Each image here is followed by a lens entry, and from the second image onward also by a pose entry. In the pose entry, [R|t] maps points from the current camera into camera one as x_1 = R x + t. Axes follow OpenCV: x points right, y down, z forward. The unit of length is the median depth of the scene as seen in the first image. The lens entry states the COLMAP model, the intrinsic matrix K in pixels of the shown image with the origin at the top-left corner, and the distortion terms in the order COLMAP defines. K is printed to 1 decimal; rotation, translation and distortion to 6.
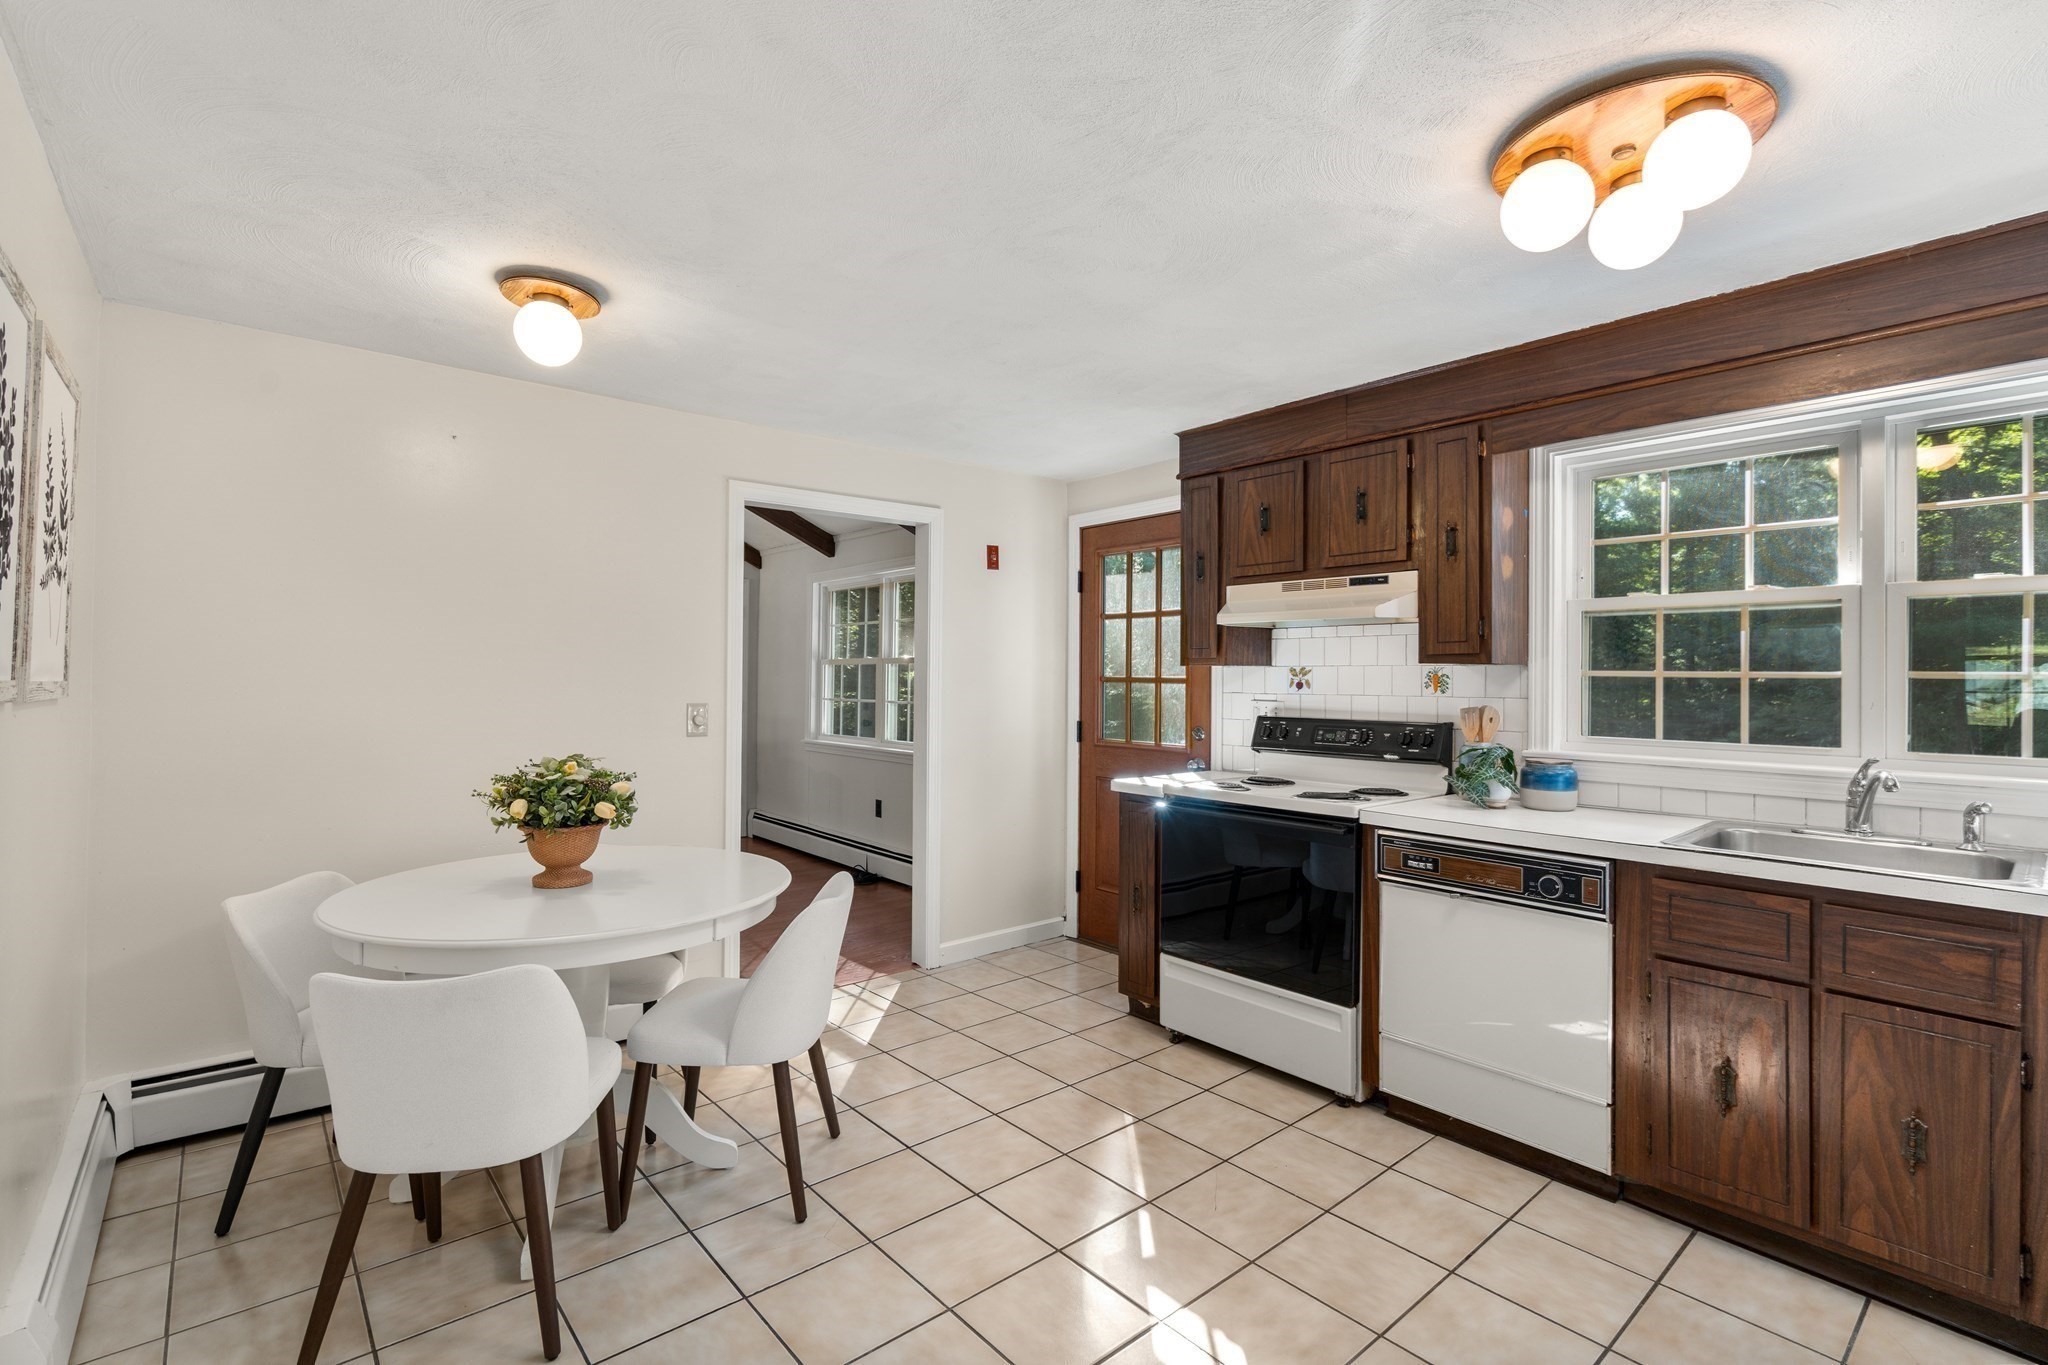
lens RADIAL K [[925.8, 0, 1023.8], [0, 925.8, 675.4], [0, 0, 1]] dist [-0.002418, -0.001301]
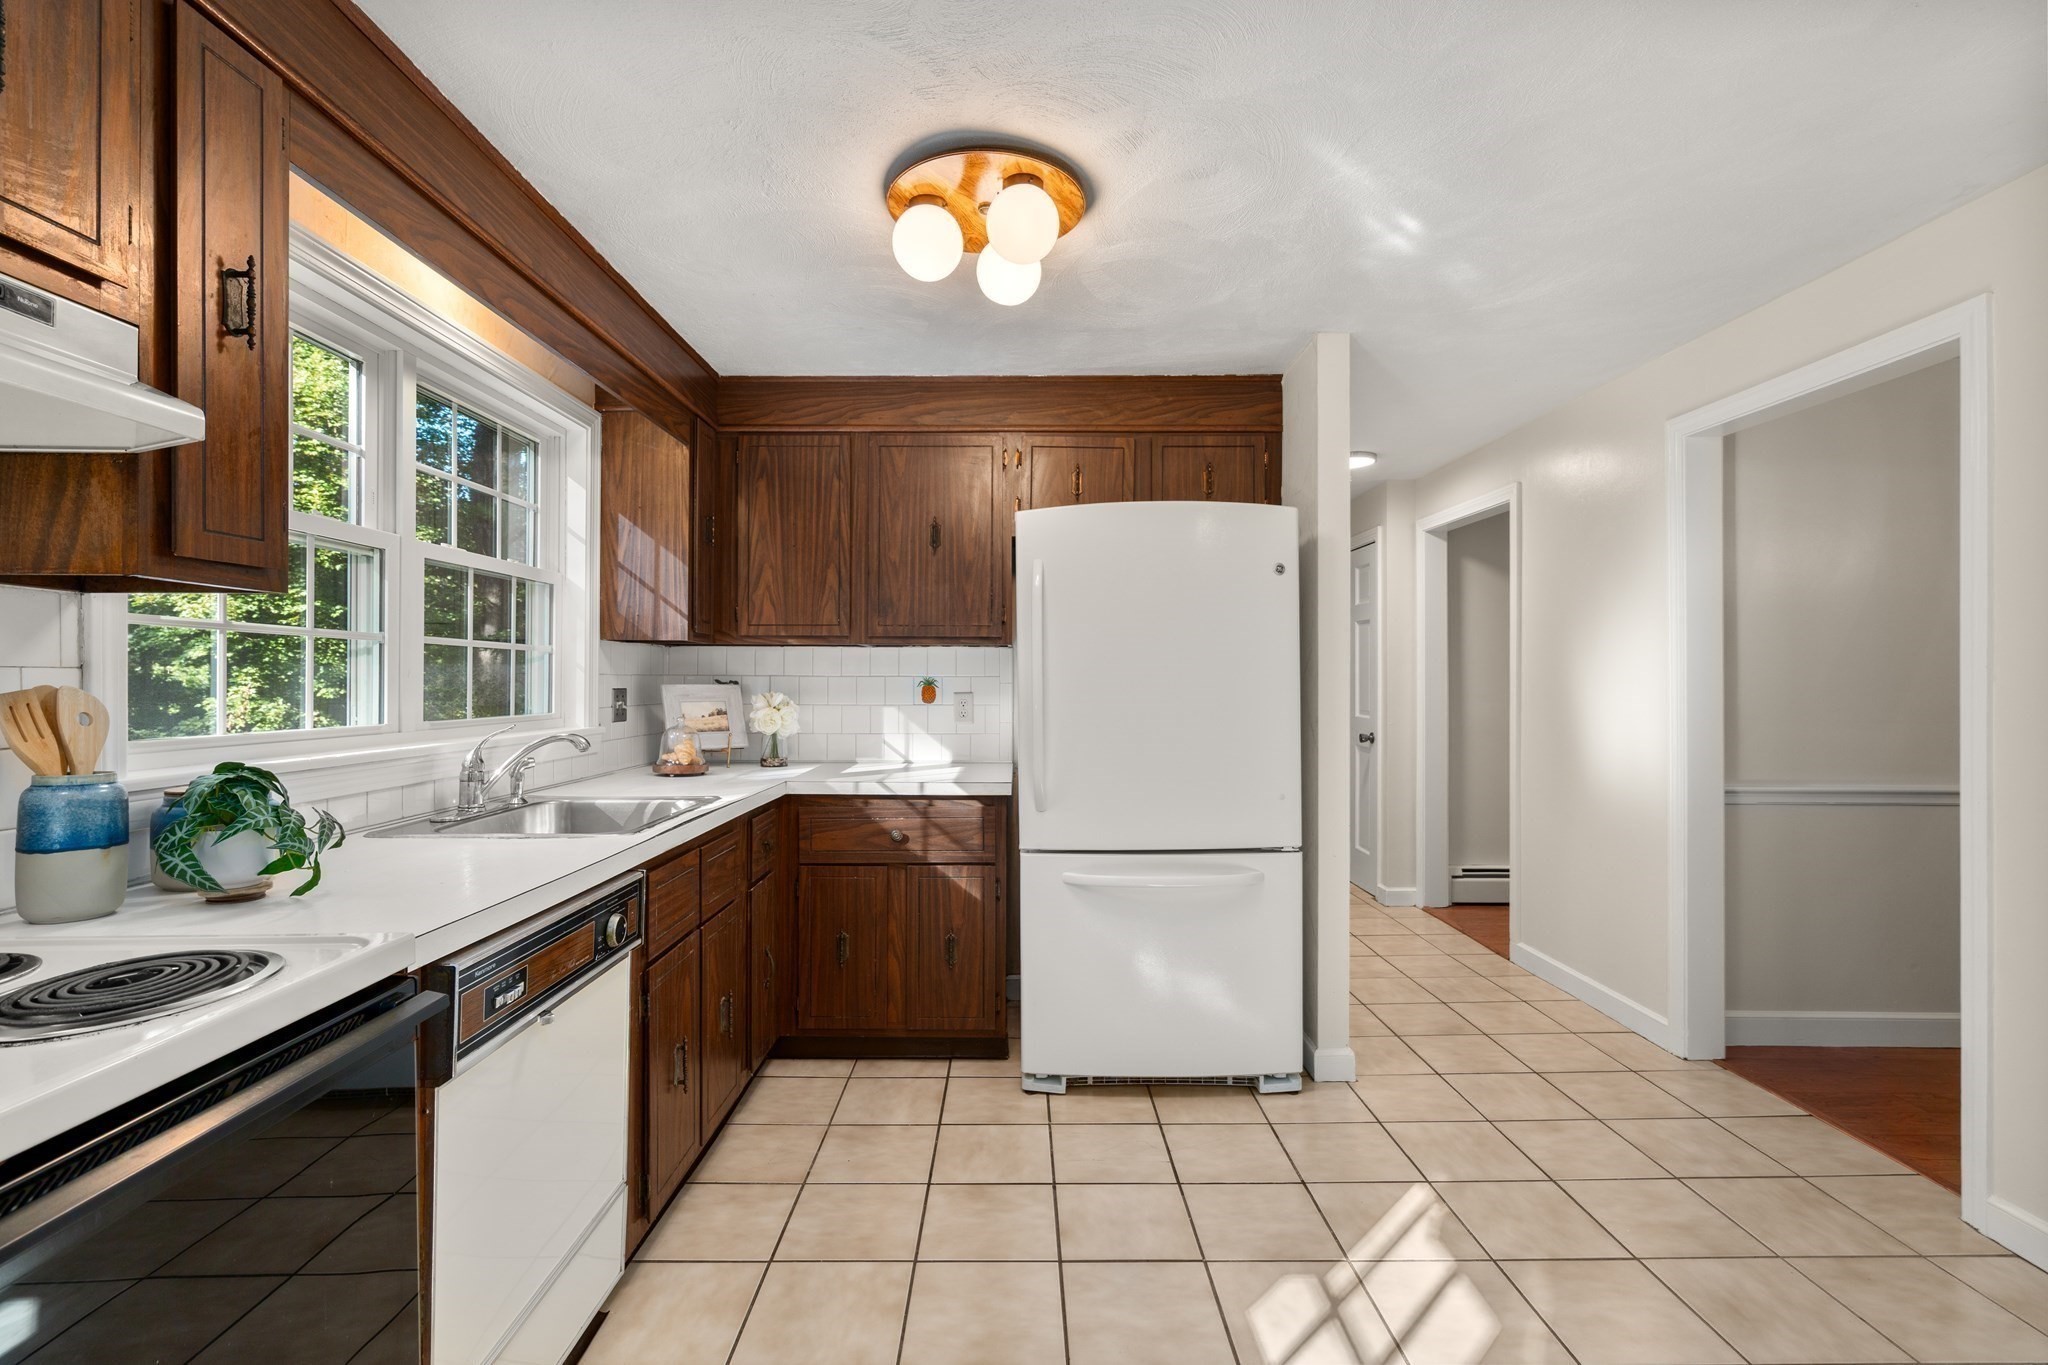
lens RADIAL K [[925.8, 0, 1020.4], [0, 925.8, 672.4], [0, 0, 1]] dist [-0.002418, -0.001301]
pose [[-0.766680, -0.005508, 0.642006, -0.096830], [-0.011793, 0.999915, -0.005505, 0.025801], [-0.641921, -0.011792, -0.766680, 1.092716]]
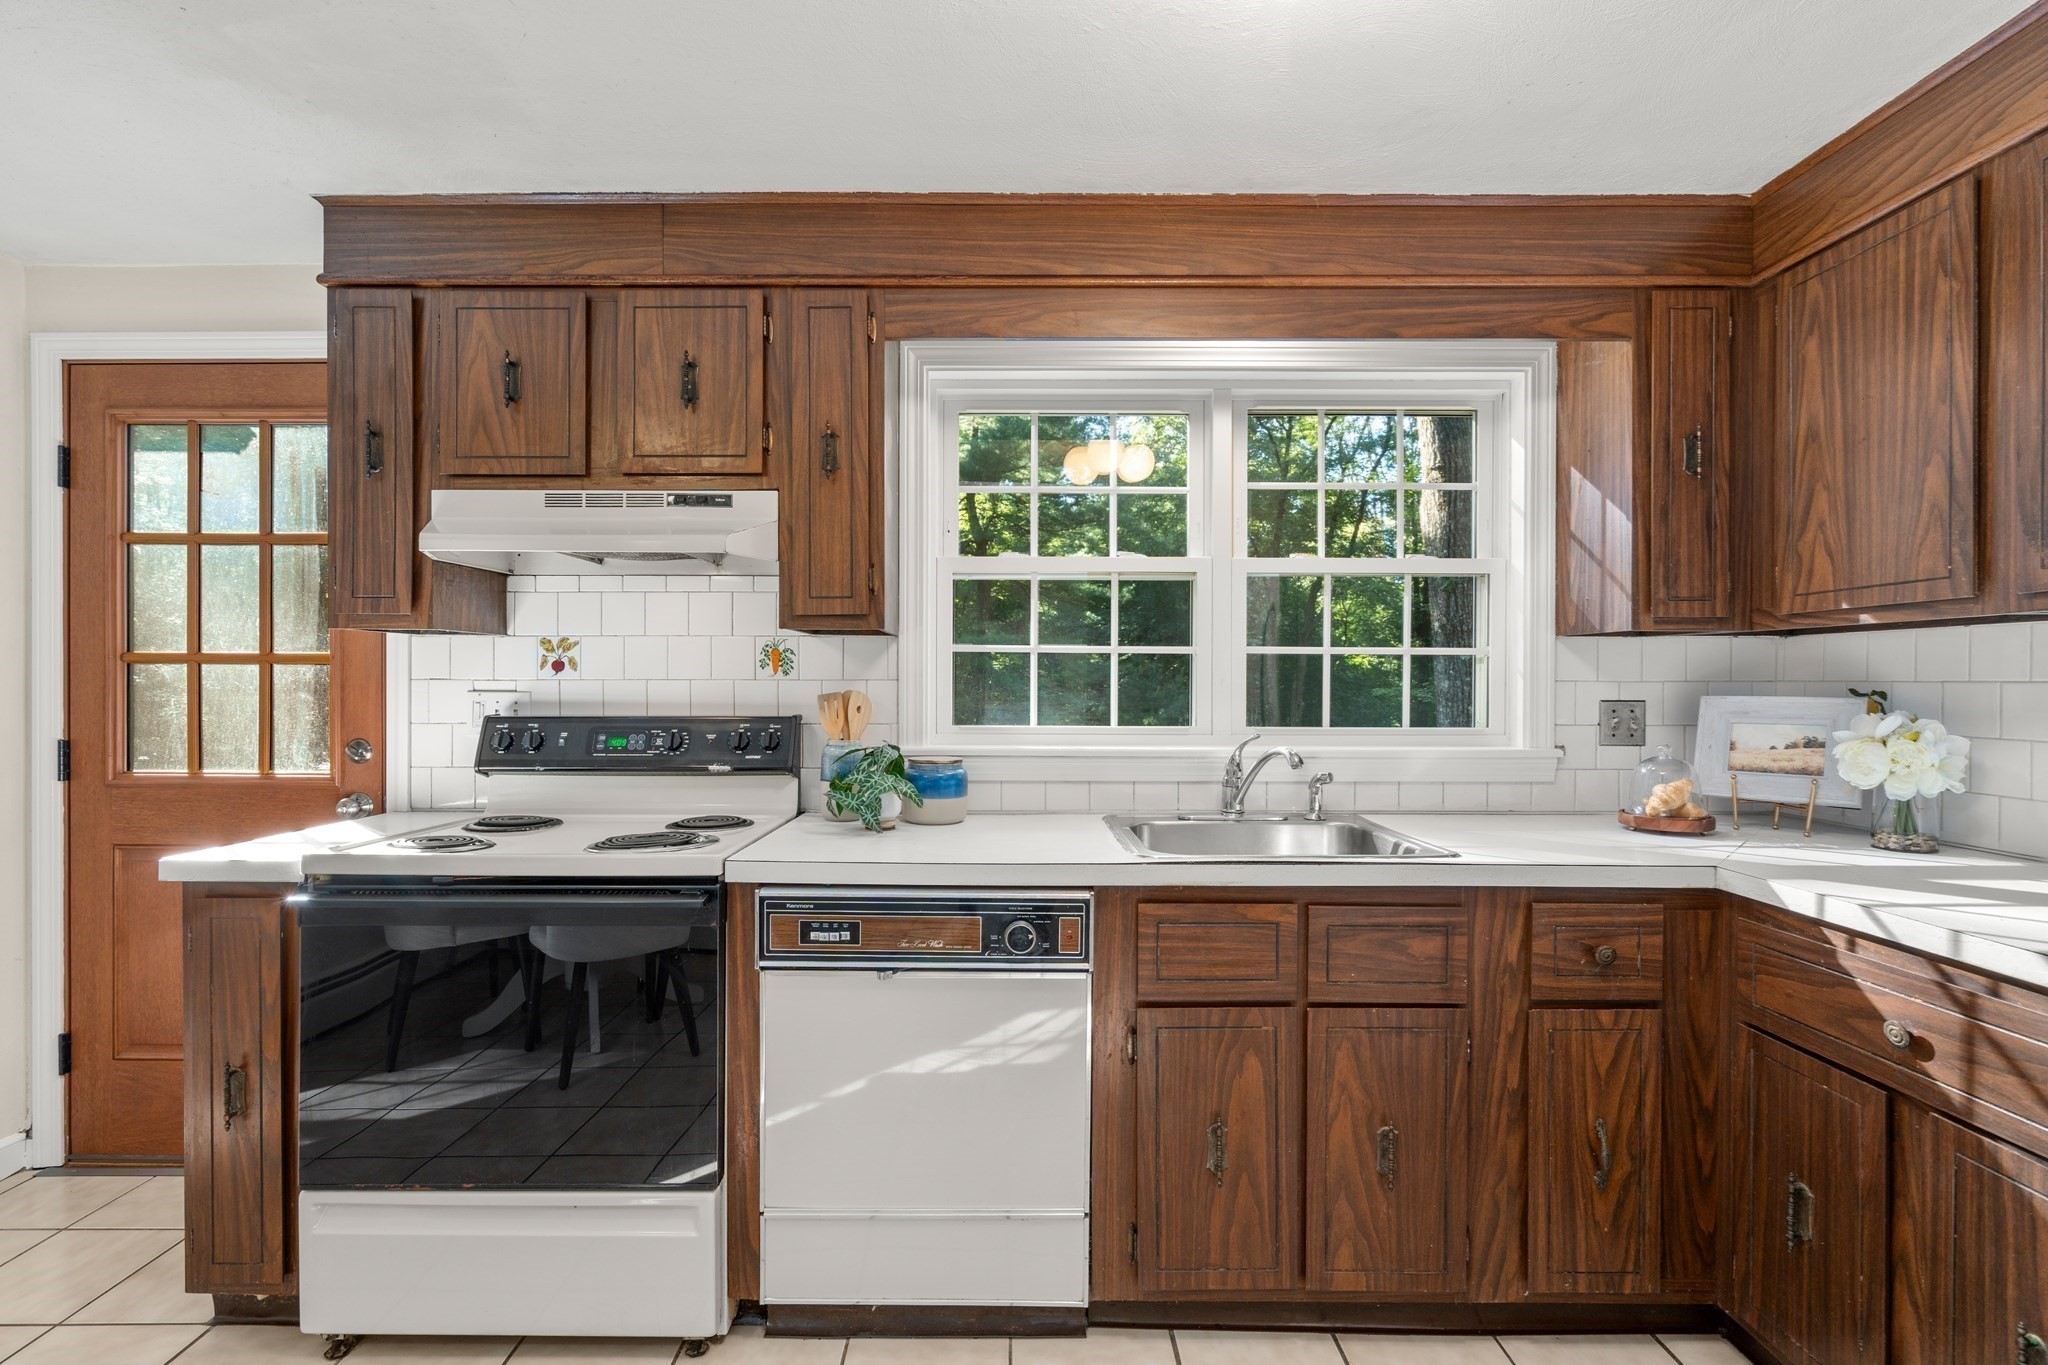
lens RADIAL K [[925.8, 0, 1027.6], [0, 925.8, 682.0], [0, 0, 1]] dist [-0.002418, -0.001301]
pose [[0.647517, -0.006311, 0.762025, 0.027644], [0.000481, 0.999969, 0.007873, 0.021923], [-0.762051, -0.004731, 0.647500, 0.435725]]
